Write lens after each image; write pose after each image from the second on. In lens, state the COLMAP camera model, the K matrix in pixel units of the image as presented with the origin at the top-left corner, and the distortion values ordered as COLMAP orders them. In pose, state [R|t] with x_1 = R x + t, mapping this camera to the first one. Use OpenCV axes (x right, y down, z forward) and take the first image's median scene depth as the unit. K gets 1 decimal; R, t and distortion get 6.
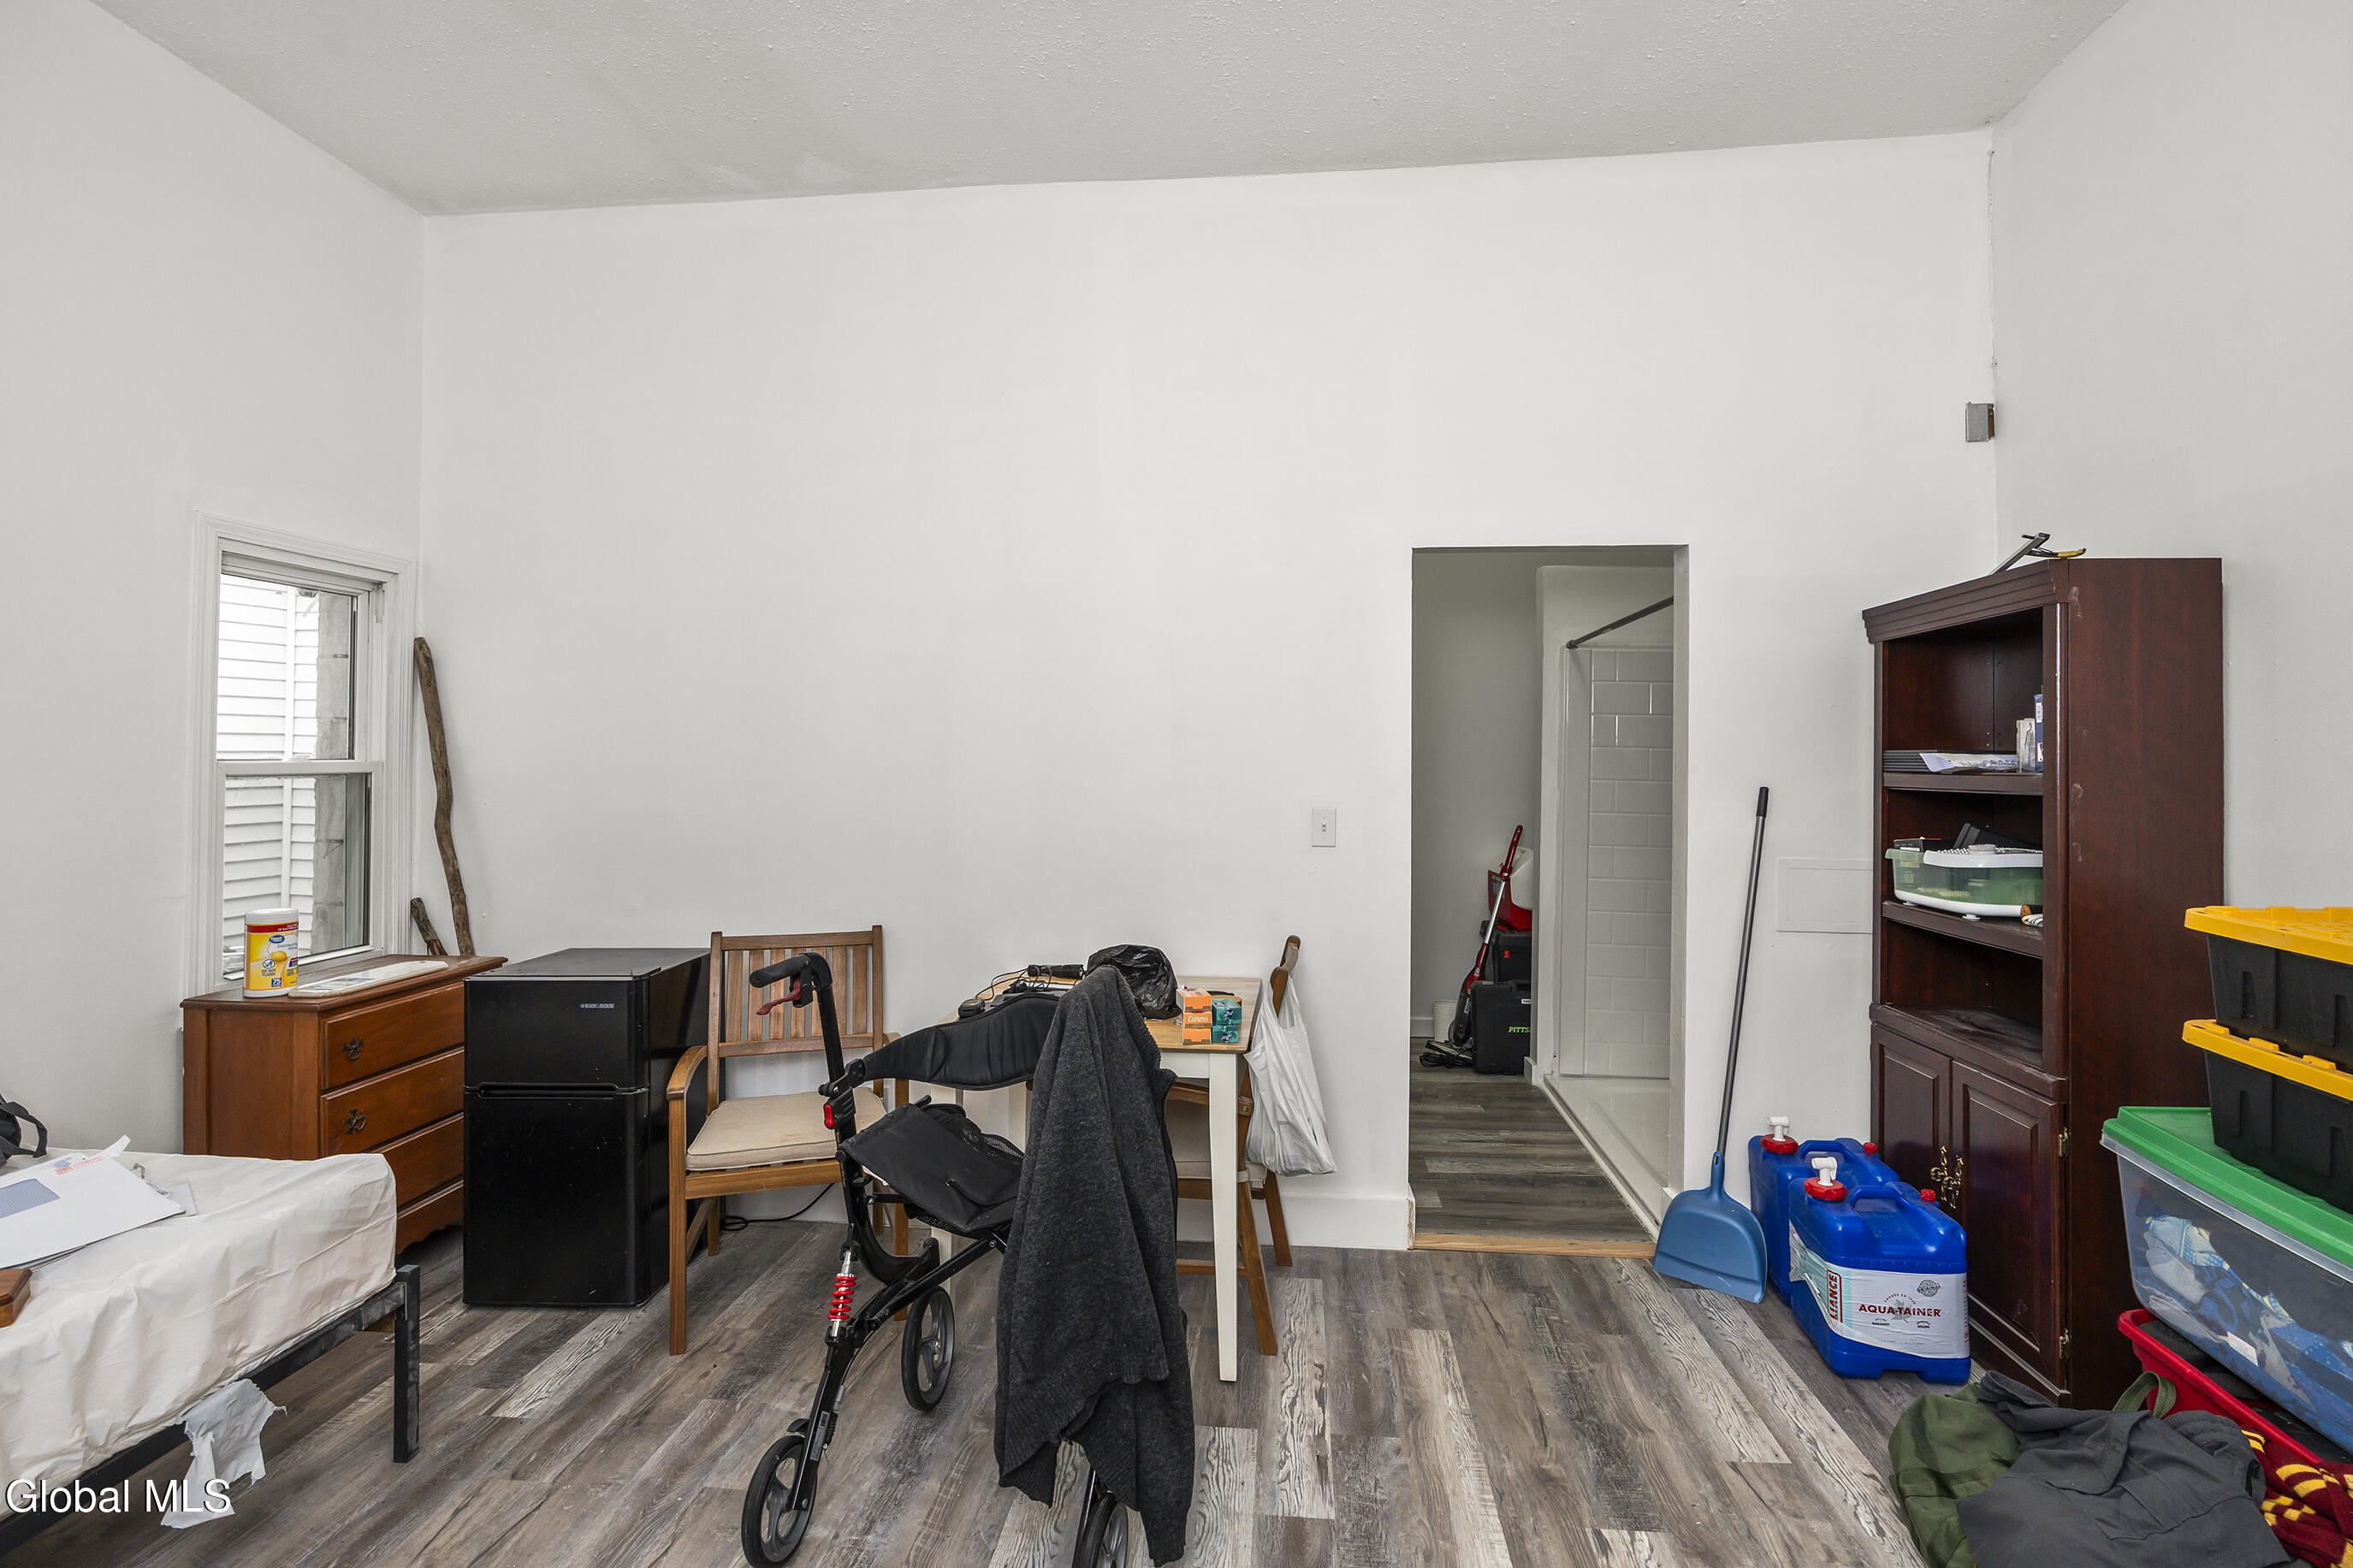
lens RADIAL K [[1083.6, 0, 1179.6], [0, 1083.6, 760.0], [0, 0, 1]] dist [-0.012356, 0.002631]
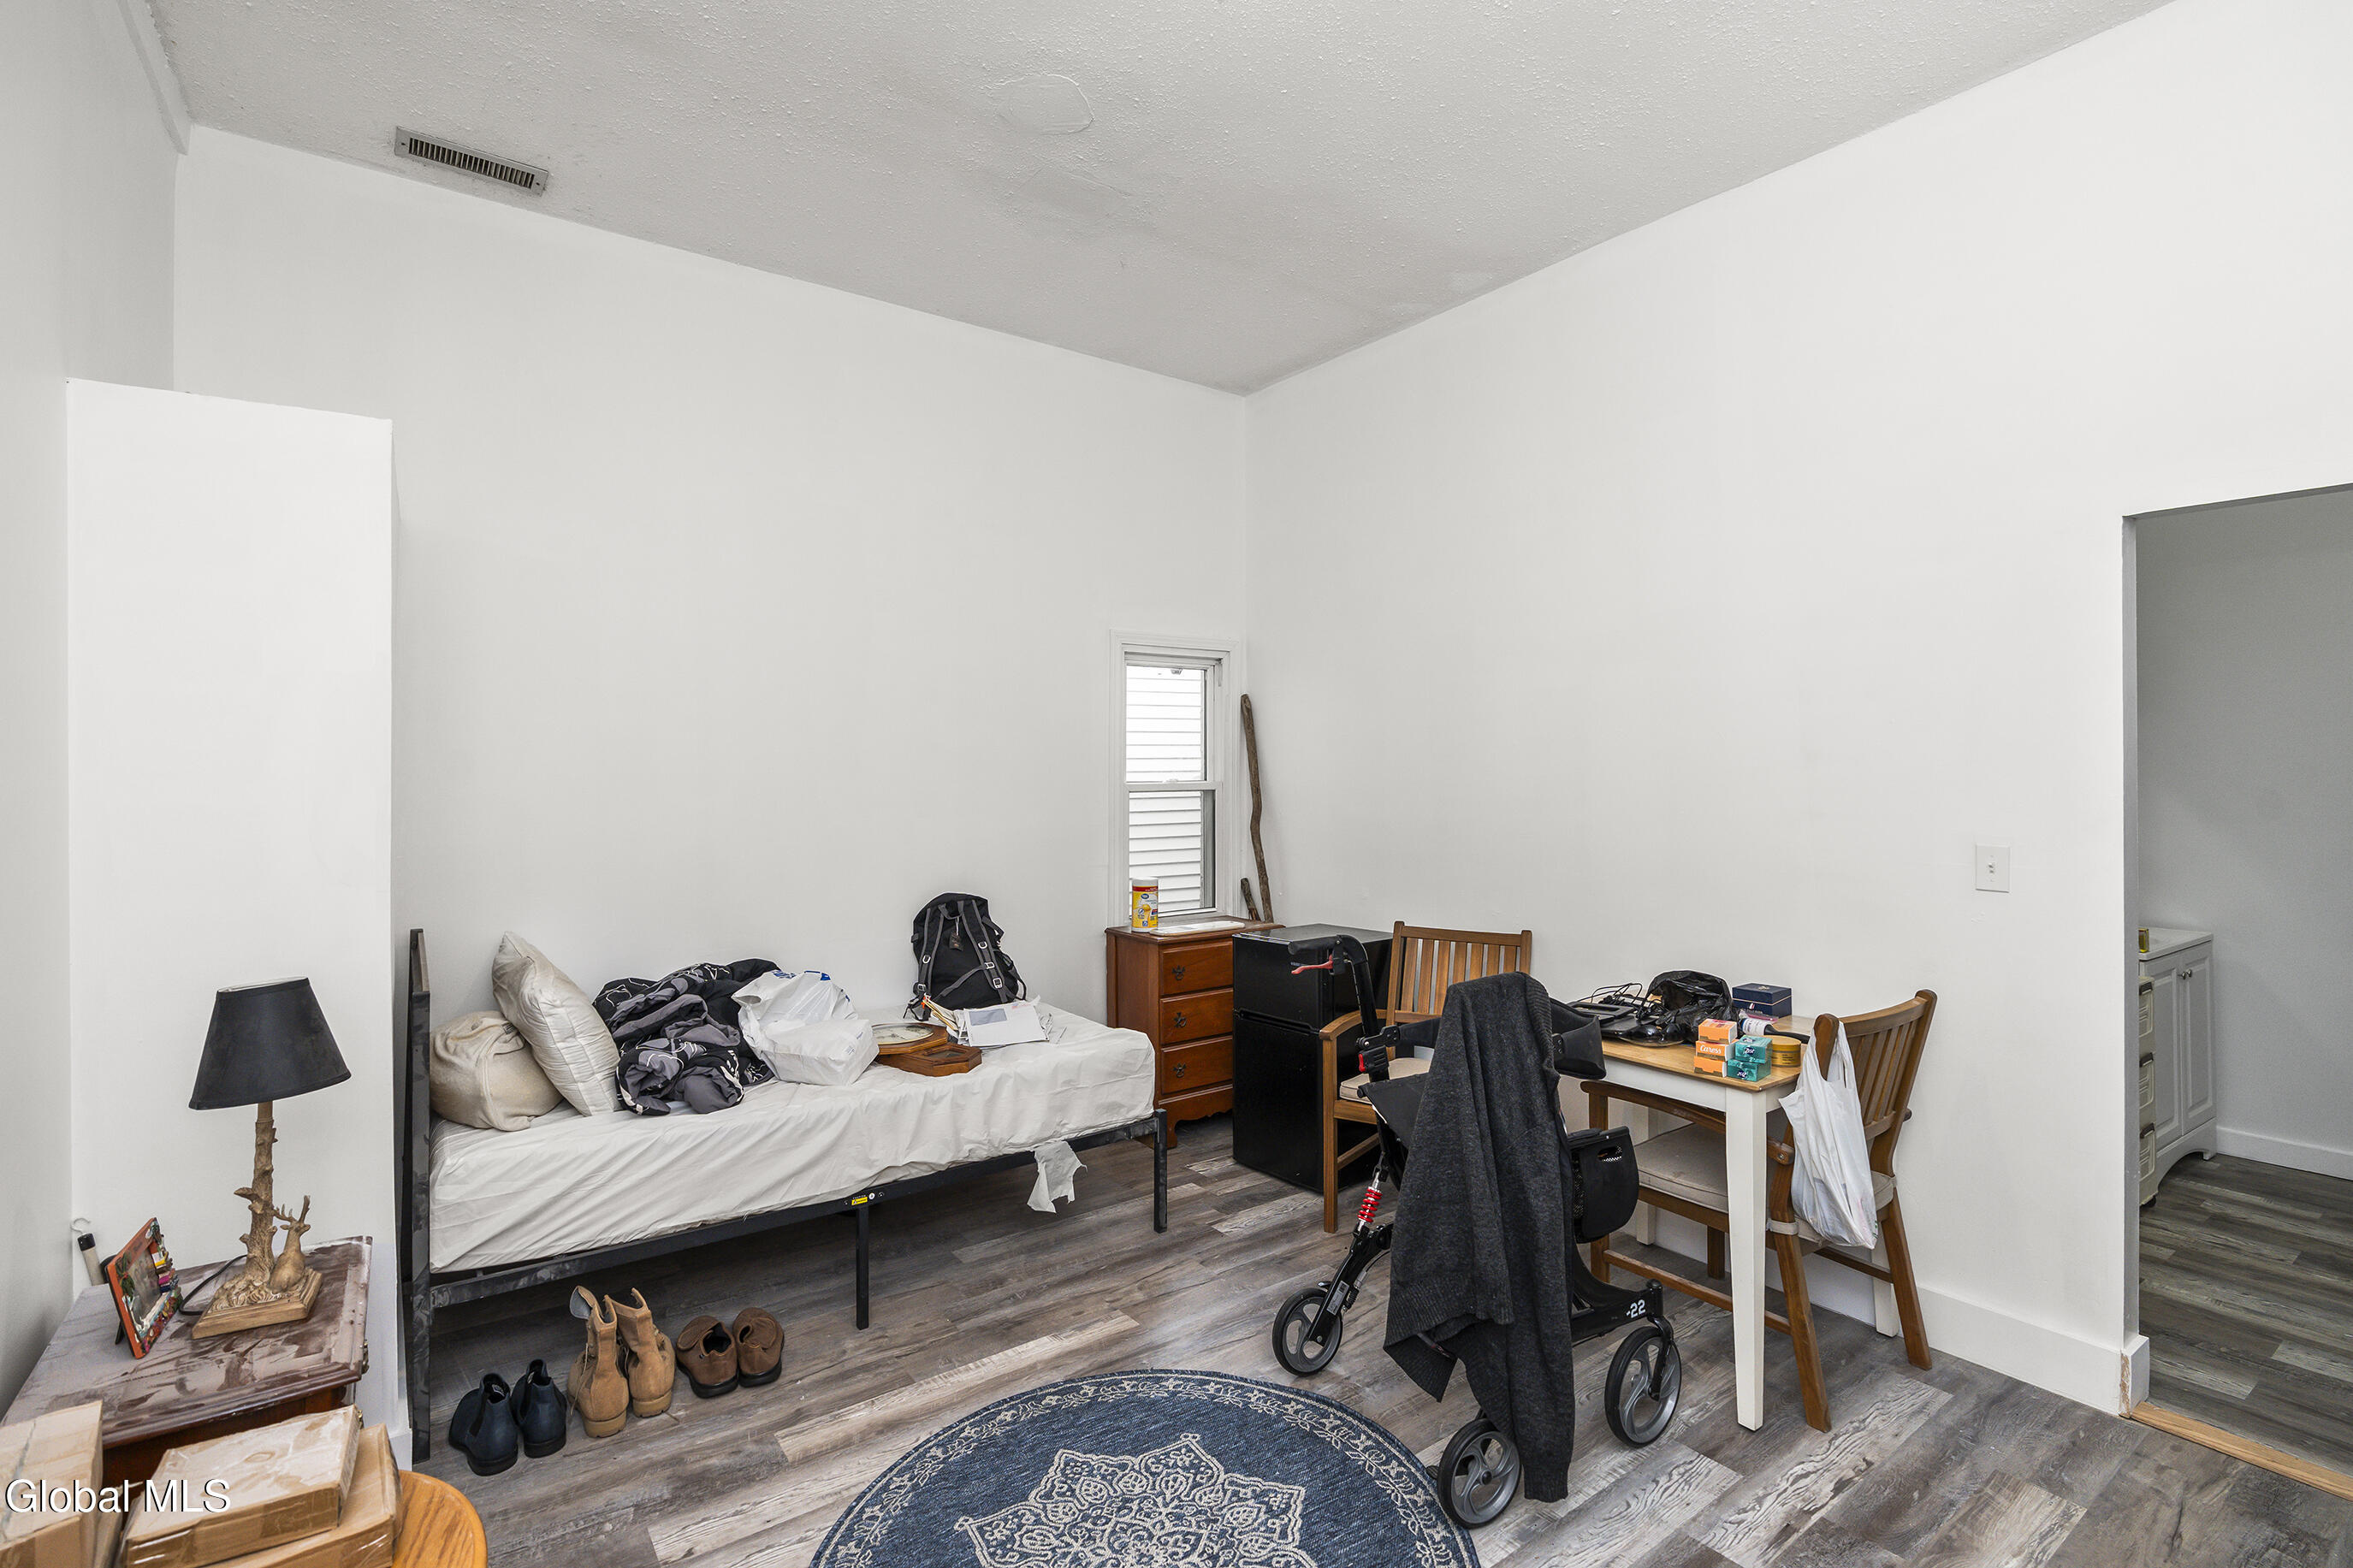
lens RADIAL K [[1083.6, 0, 1177.1], [0, 1083.6, 777.5], [0, 0, 1]] dist [-0.012356, 0.002631]
pose [[0.666746, 0.002353, -0.745281, 0.426752], [0.003142, 0.999977, 0.005968, -0.018958], [0.745278, -0.006320, 0.666724, -0.026929]]
